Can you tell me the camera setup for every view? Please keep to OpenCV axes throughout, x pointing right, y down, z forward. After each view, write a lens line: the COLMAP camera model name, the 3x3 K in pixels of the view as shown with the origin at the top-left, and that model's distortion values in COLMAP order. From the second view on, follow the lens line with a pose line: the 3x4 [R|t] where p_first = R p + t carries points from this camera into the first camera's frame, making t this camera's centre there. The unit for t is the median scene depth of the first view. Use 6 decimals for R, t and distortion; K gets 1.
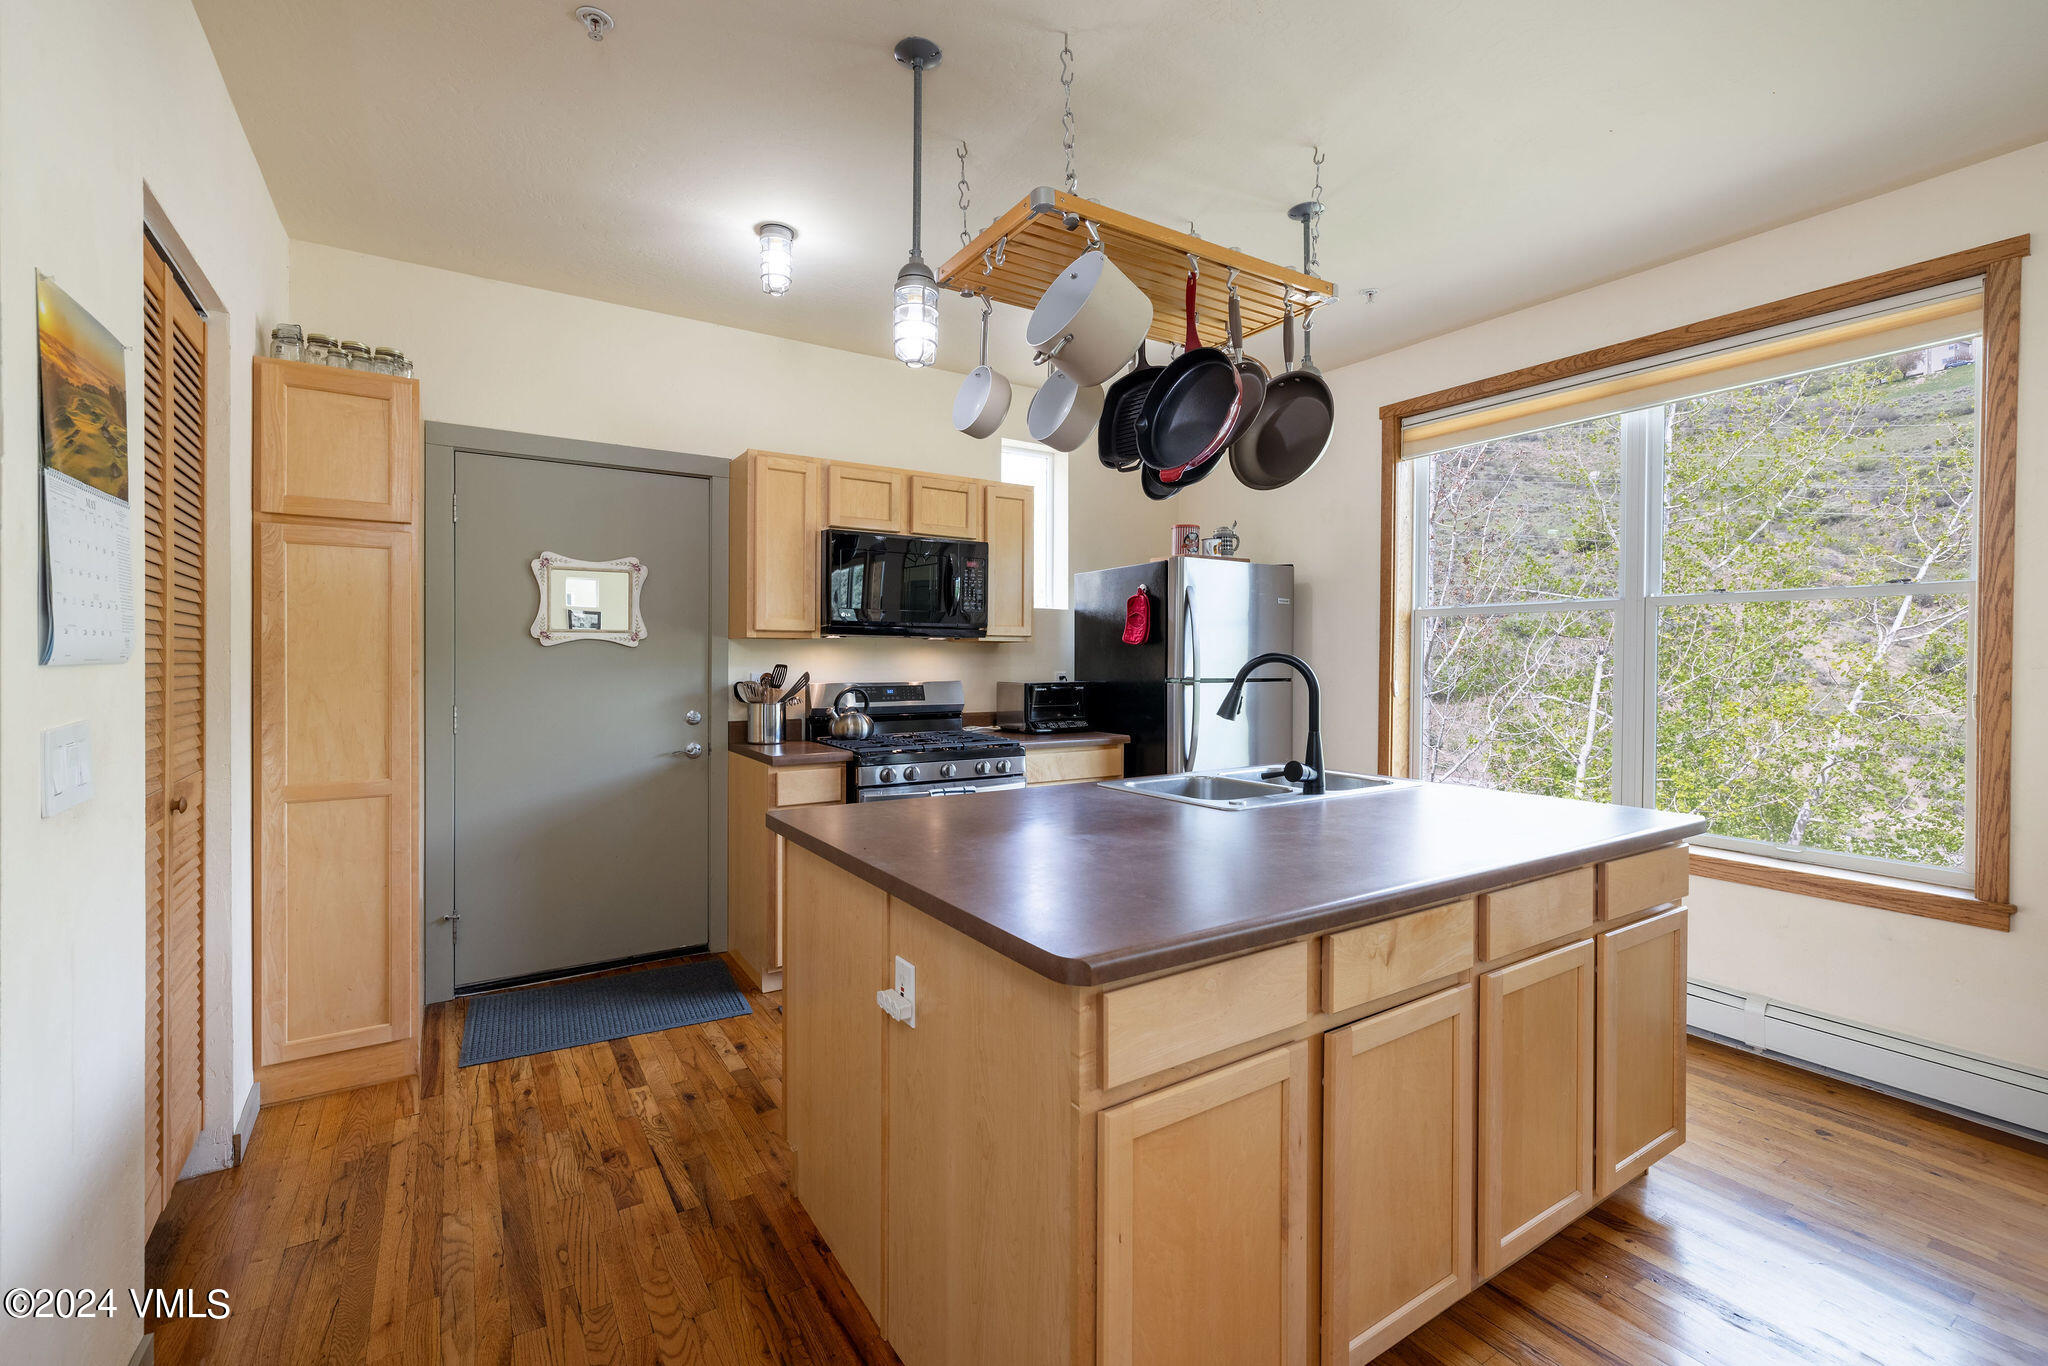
lens RADIAL K [[876.3, 0, 1031.5], [0, 876.3, 662.9], [0, 0, 1]] dist [0.026162, 0.000060]
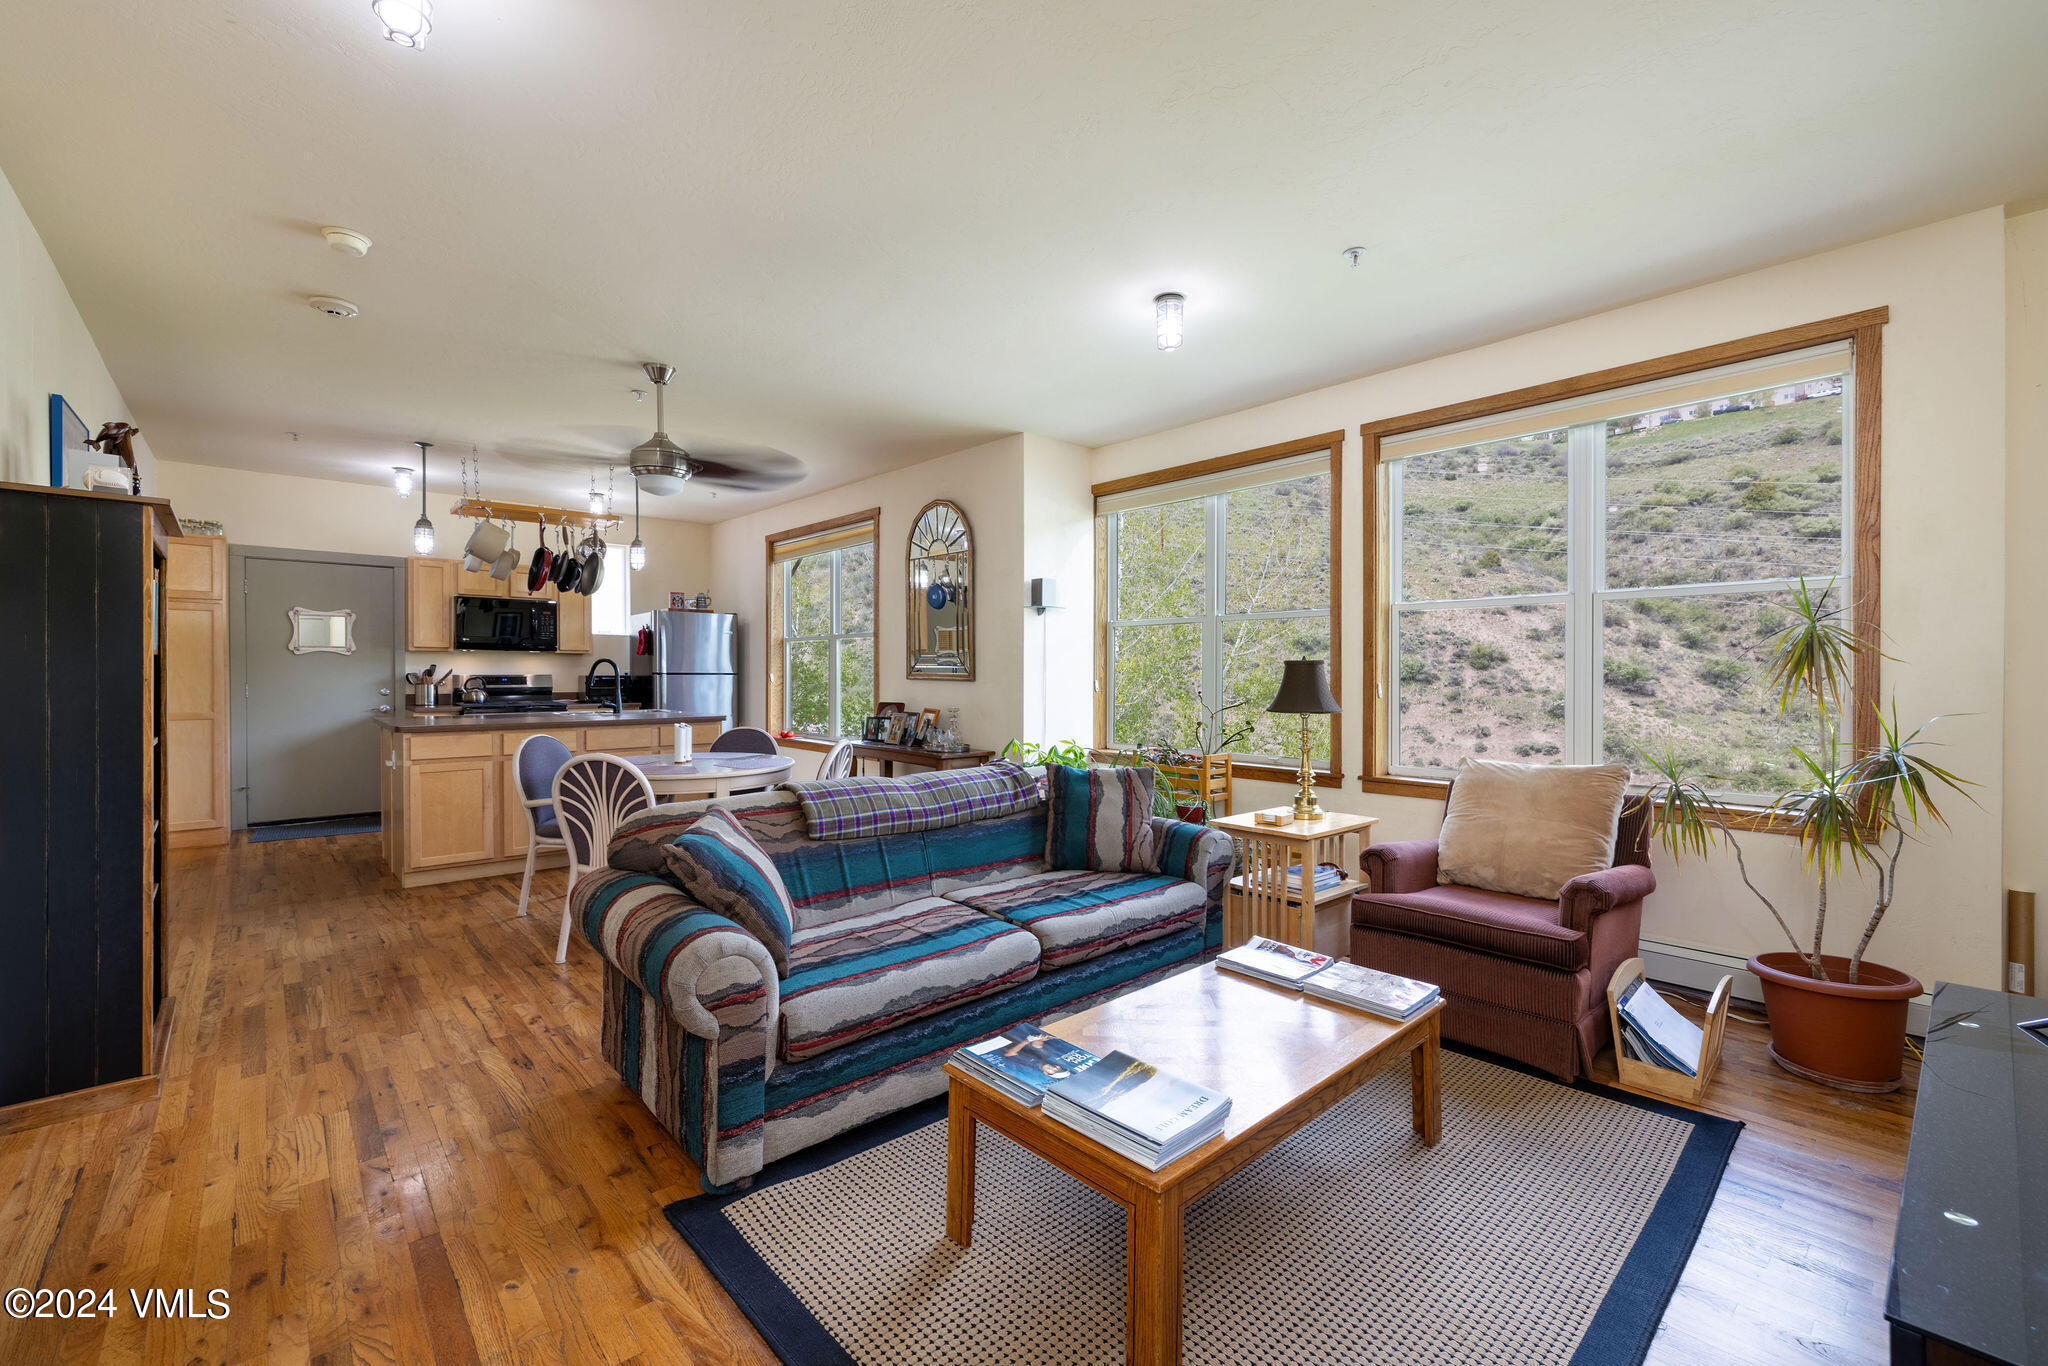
lens RADIAL K [[885.1, 0, 1028.6], [0, 885.1, 680.1], [0, 0, 1]] dist [0.008937, -0.000025]
pose [[0.991425, -0.001333, 0.130669, 0.766436], [0.000502, 0.999979, 0.006393, 0.024486], [-0.130675, -0.006272, 0.991405, -1.121107]]
